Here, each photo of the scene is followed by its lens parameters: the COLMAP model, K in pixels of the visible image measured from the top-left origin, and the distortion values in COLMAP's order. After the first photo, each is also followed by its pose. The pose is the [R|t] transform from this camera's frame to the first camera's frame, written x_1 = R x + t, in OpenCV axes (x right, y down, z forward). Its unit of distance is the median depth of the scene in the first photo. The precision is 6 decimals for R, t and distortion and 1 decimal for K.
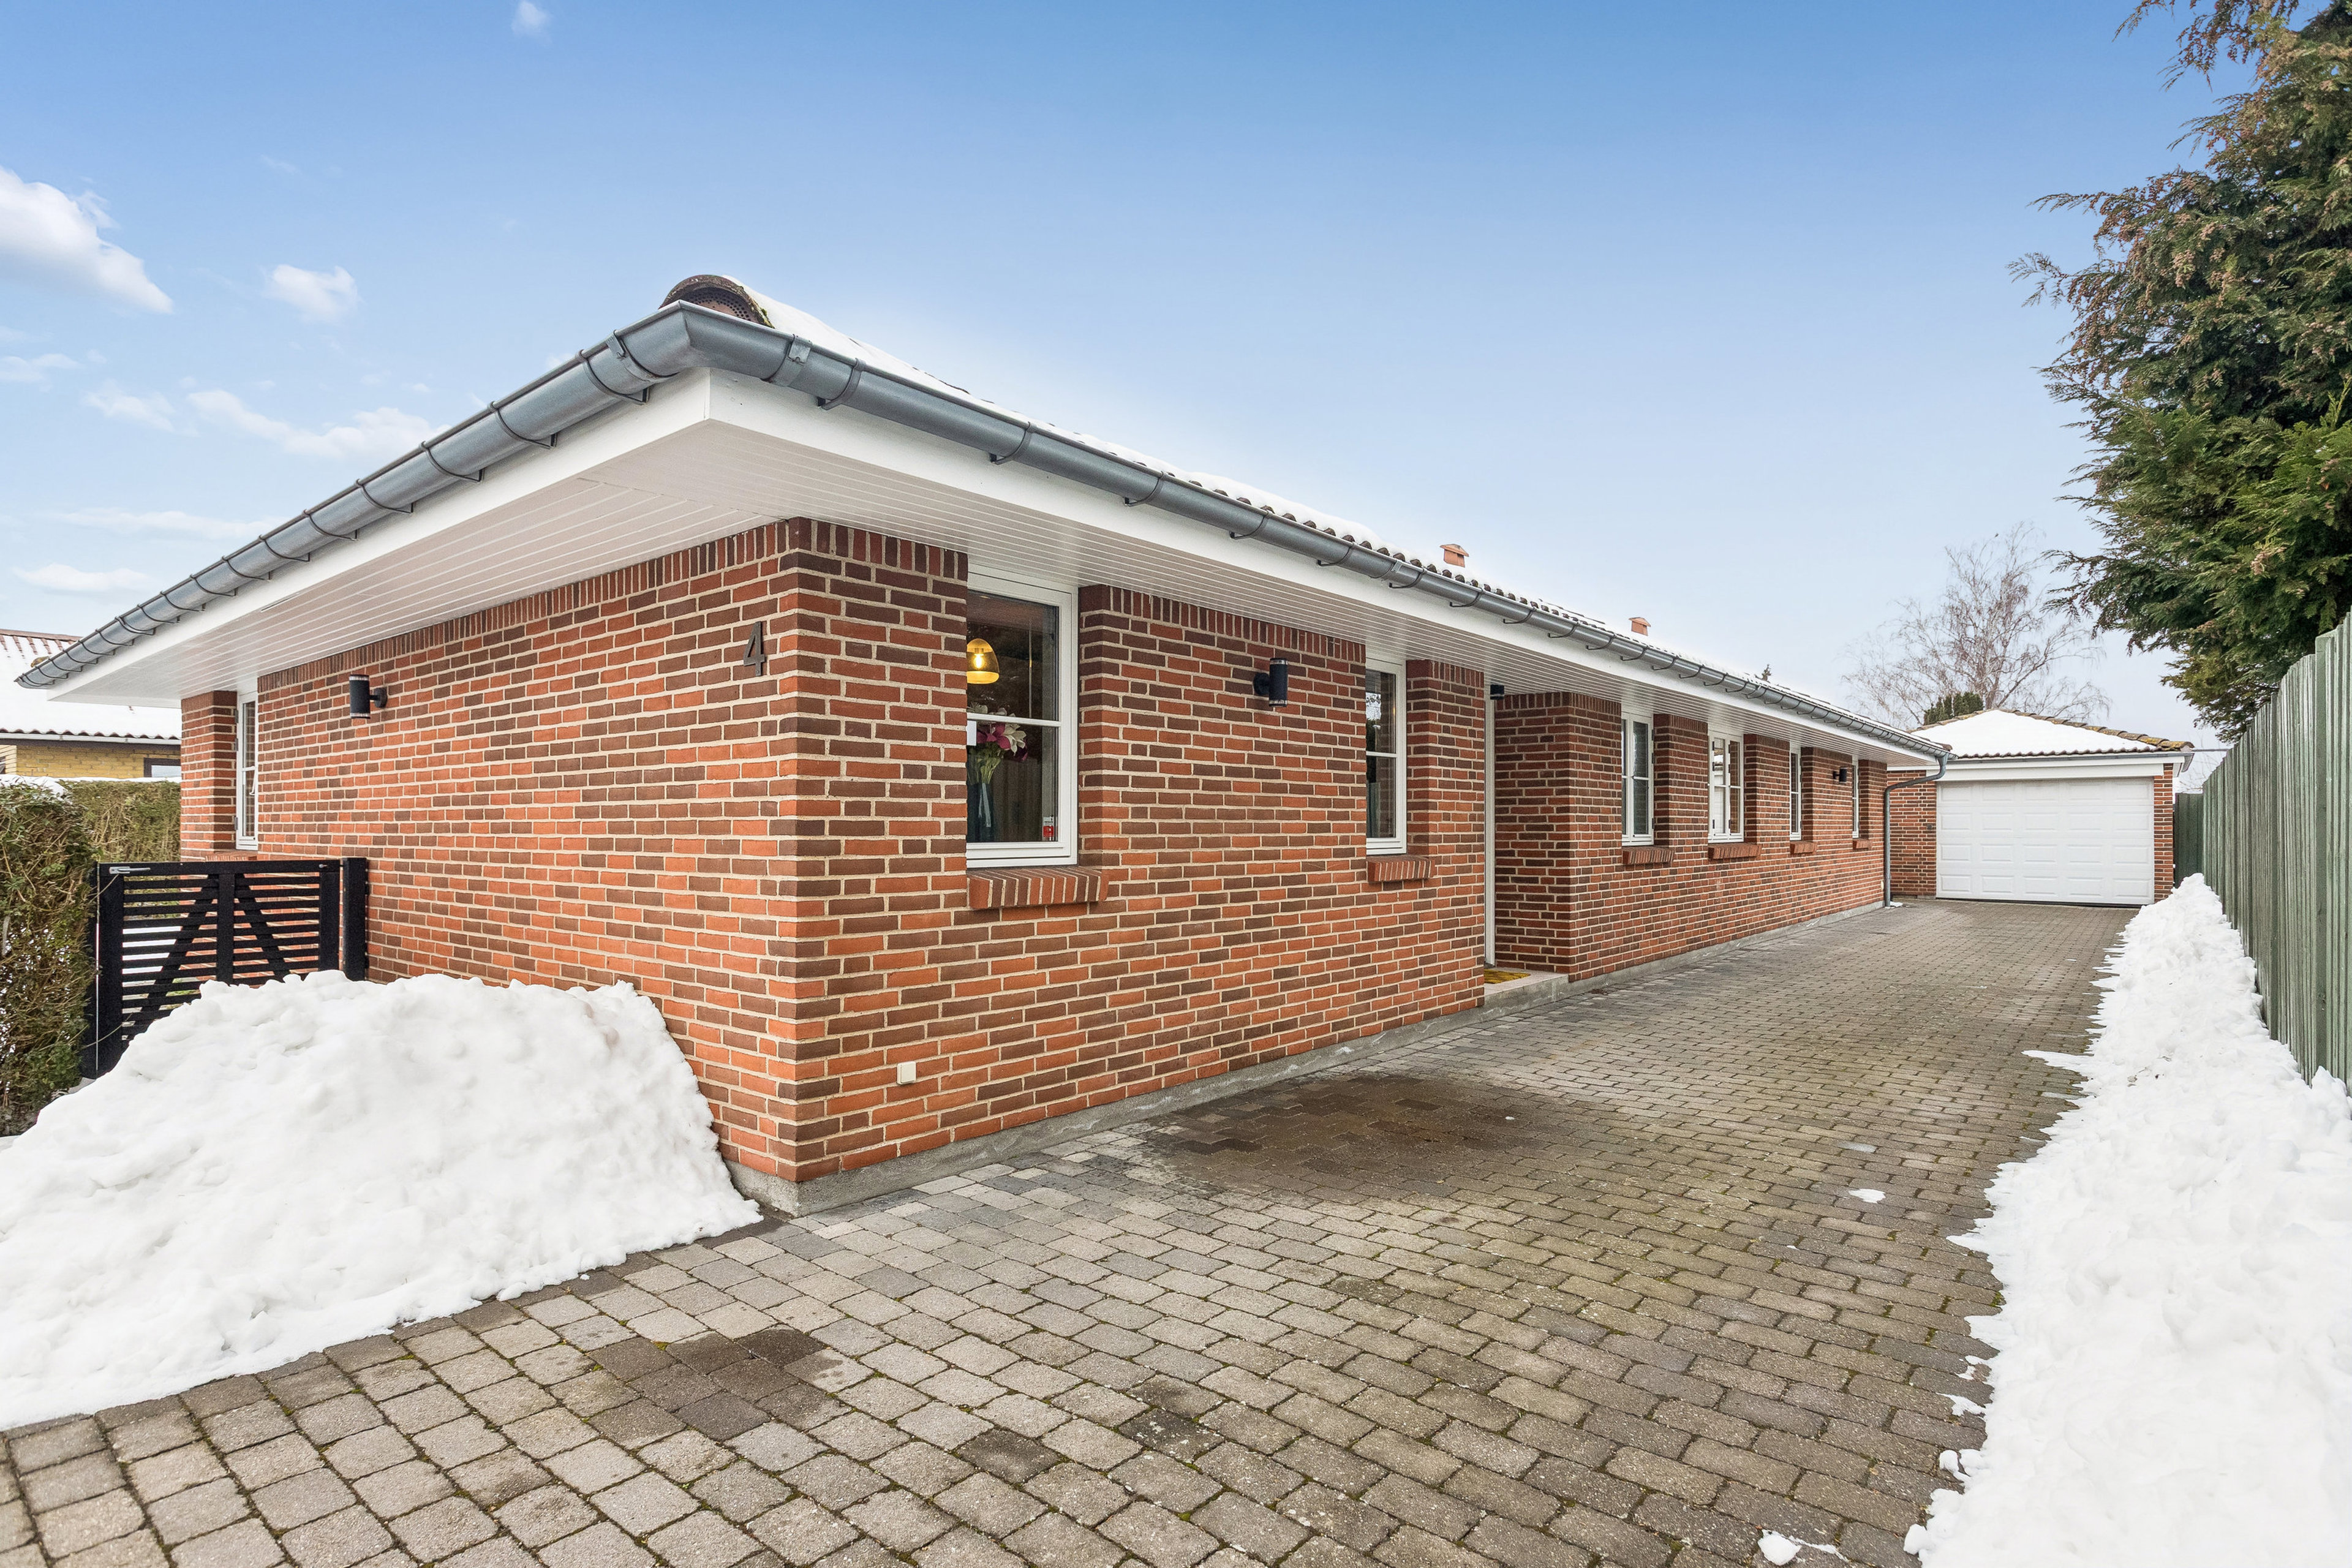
lens RADIAL K [[1202.5, 0, 1180.0], [0, 1202.5, 807.5], [0, 0, 1]] dist [0.002469, 0.000116]
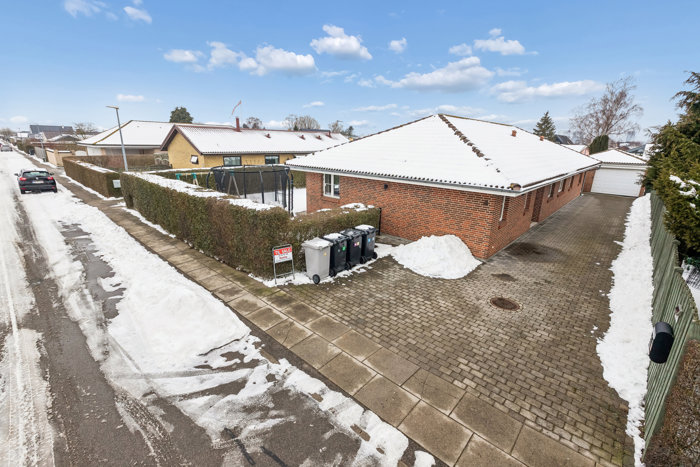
lens RADIAL K [[320.3, 0, 349.5], [0, 320.3, 229.7], [0, 0, 1]] dist [-0.002513, -0.000260]
pose [[0.998531, 0.032743, -0.043164, -0.914974], [-0.019449, 0.960240, 0.278496, -0.424671], [0.050567, -0.277248, 0.959467, -1.017295]]
